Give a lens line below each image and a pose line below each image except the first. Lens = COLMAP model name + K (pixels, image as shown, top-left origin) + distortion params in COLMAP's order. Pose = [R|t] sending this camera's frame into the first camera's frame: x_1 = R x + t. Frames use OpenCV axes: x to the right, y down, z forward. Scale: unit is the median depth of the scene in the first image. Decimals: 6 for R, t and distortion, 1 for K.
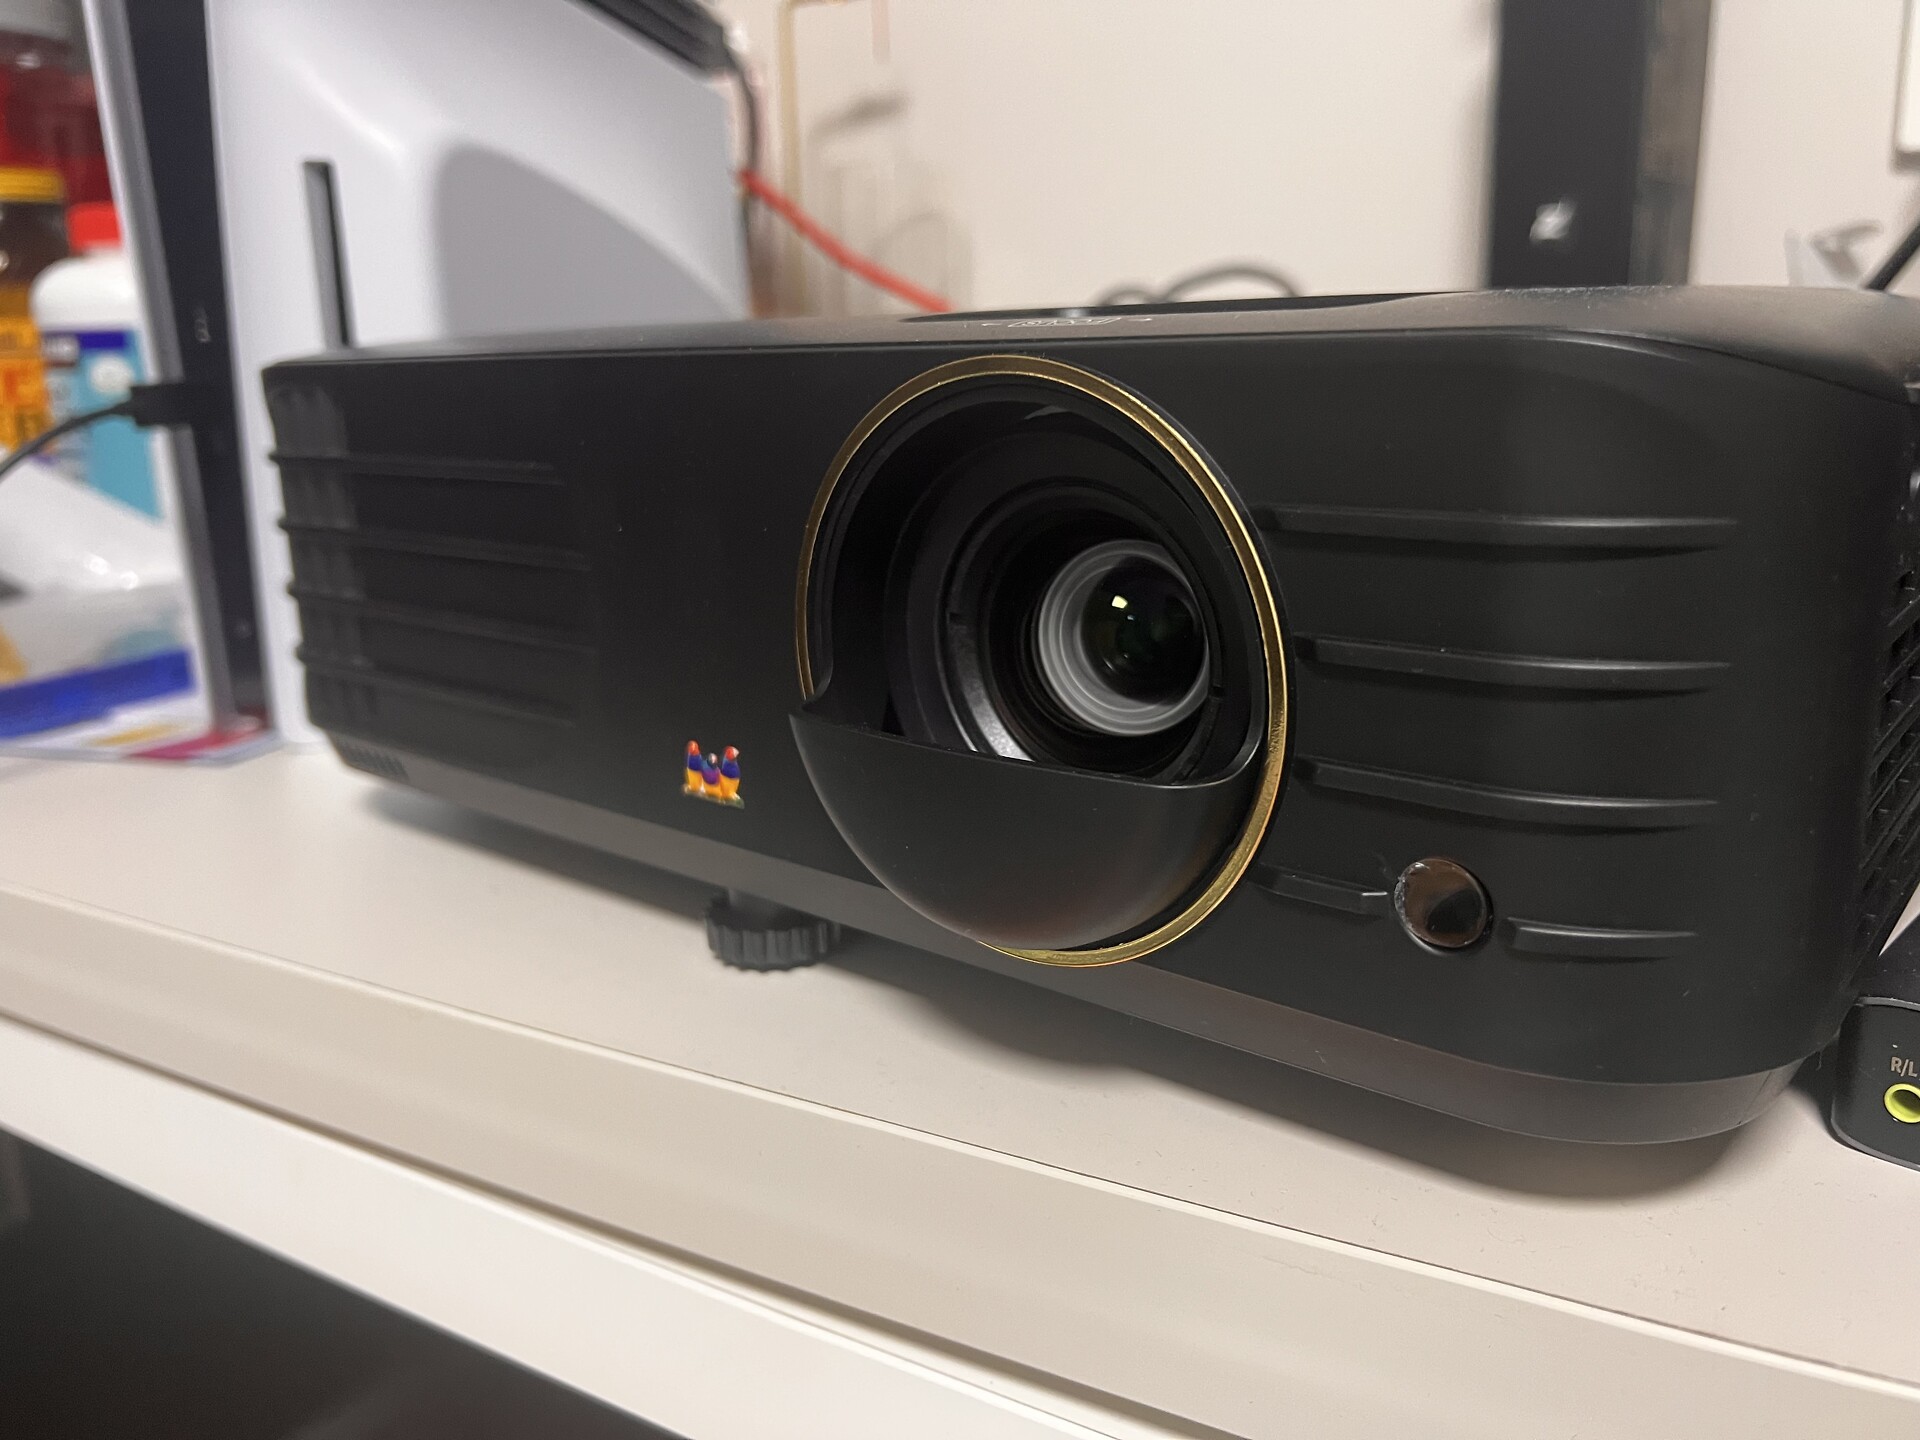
lens RADIAL K [[1461.5, 0, 959.4], [0, 1461.5, 723.3], [0, 0, 1]] dist [0.004565, 0.014659]
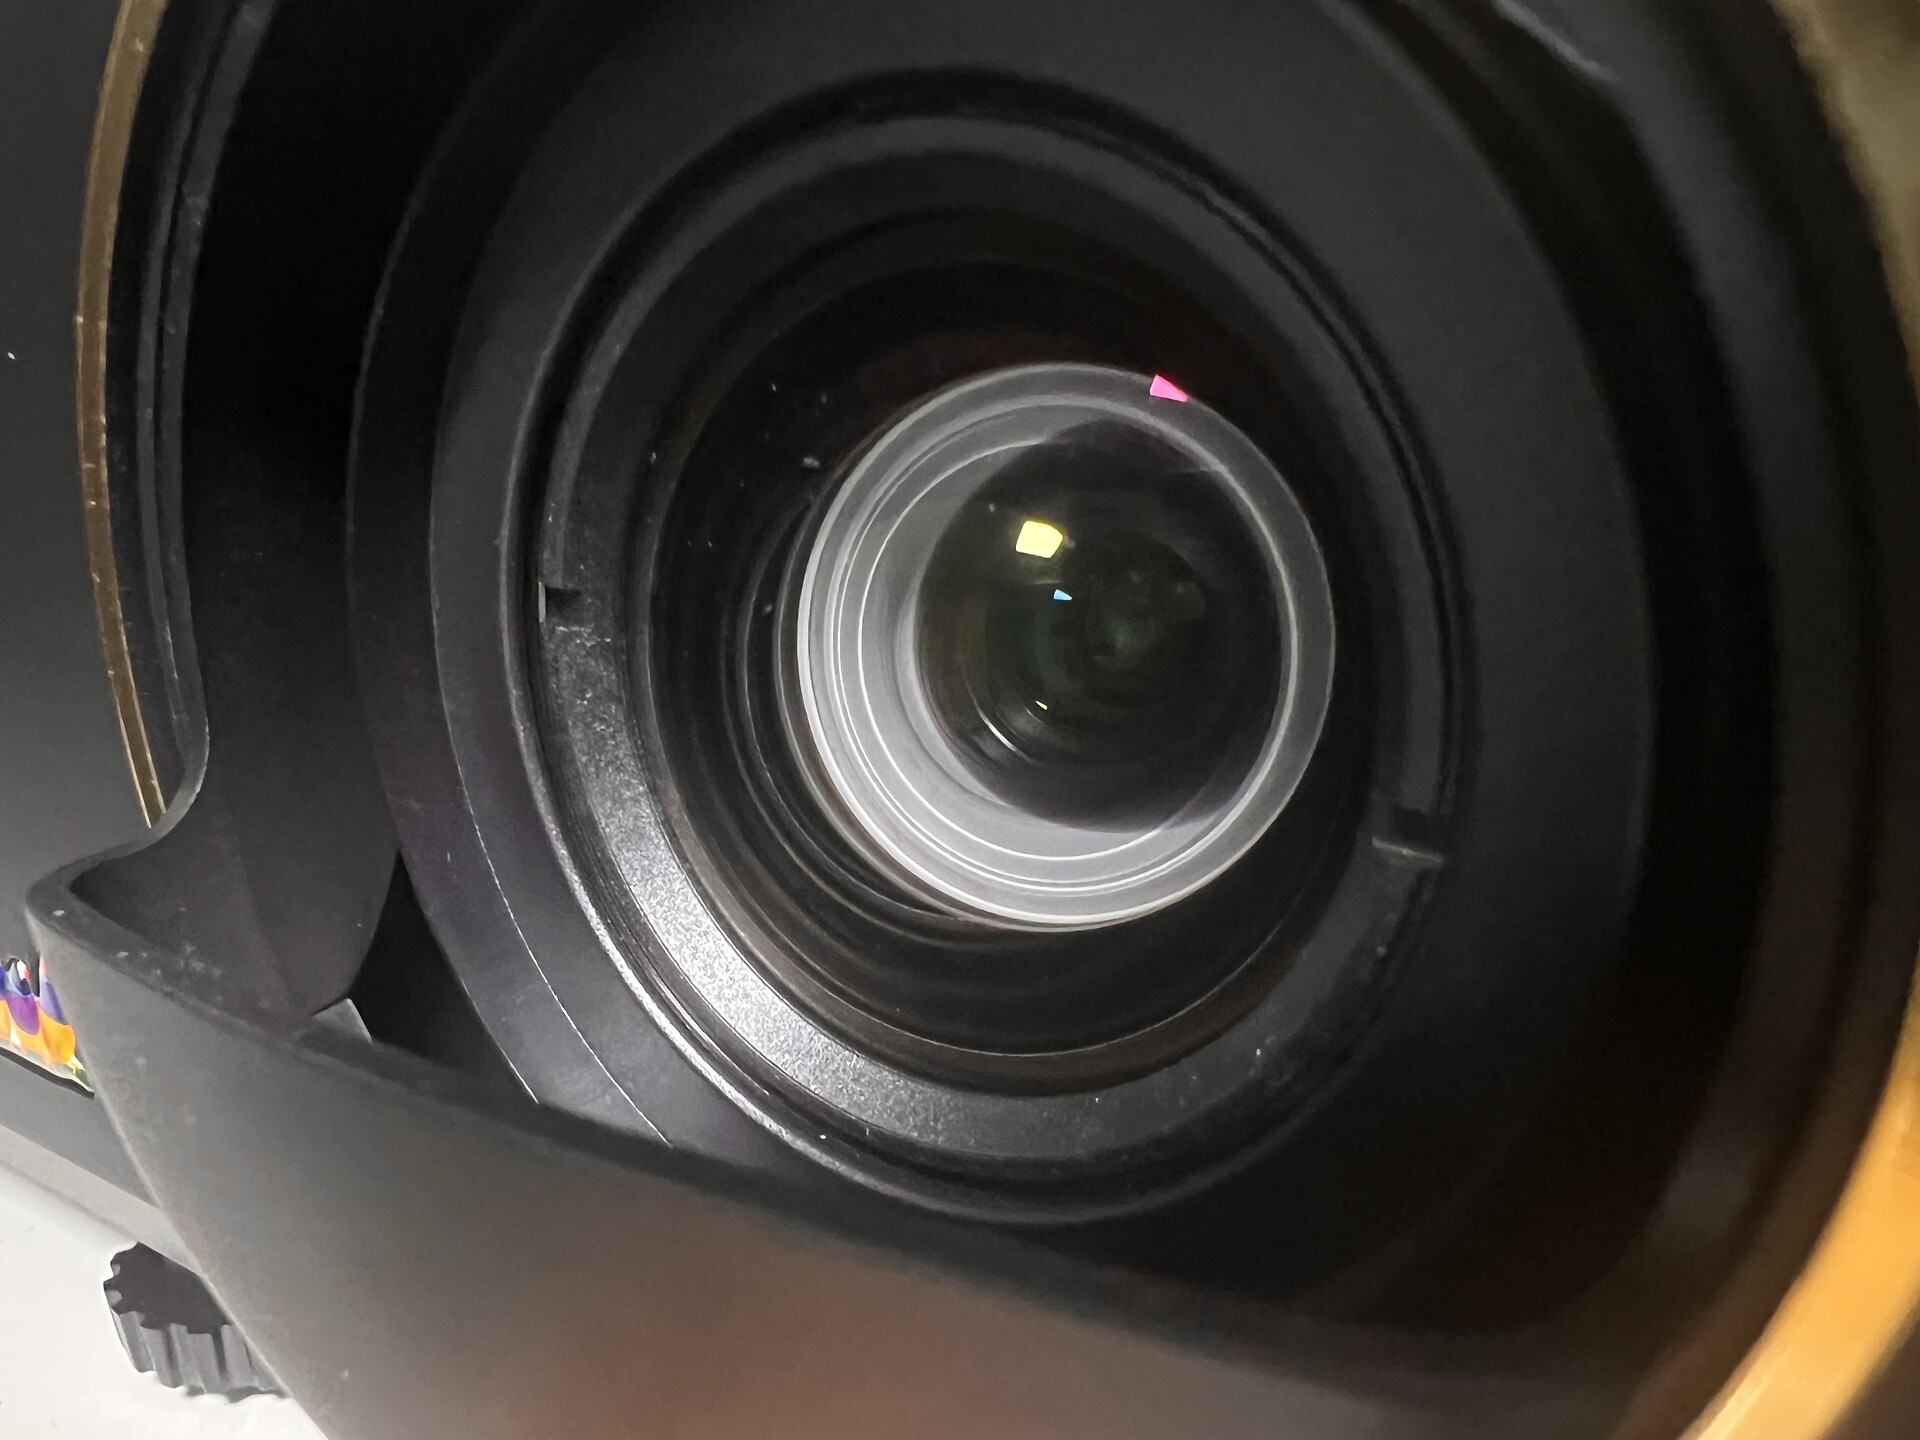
lens RADIAL K [[1461.5, 0, 959.3], [0, 1461.5, 726.5], [0, 0, 1]] dist [0.004565, 0.014659]
pose [[0.989526, -0.002854, 0.144325, 0.041388], [0.011930, 0.998001, -0.062061, -0.019301], [-0.143859, 0.063132, 0.987582, 0.641668]]
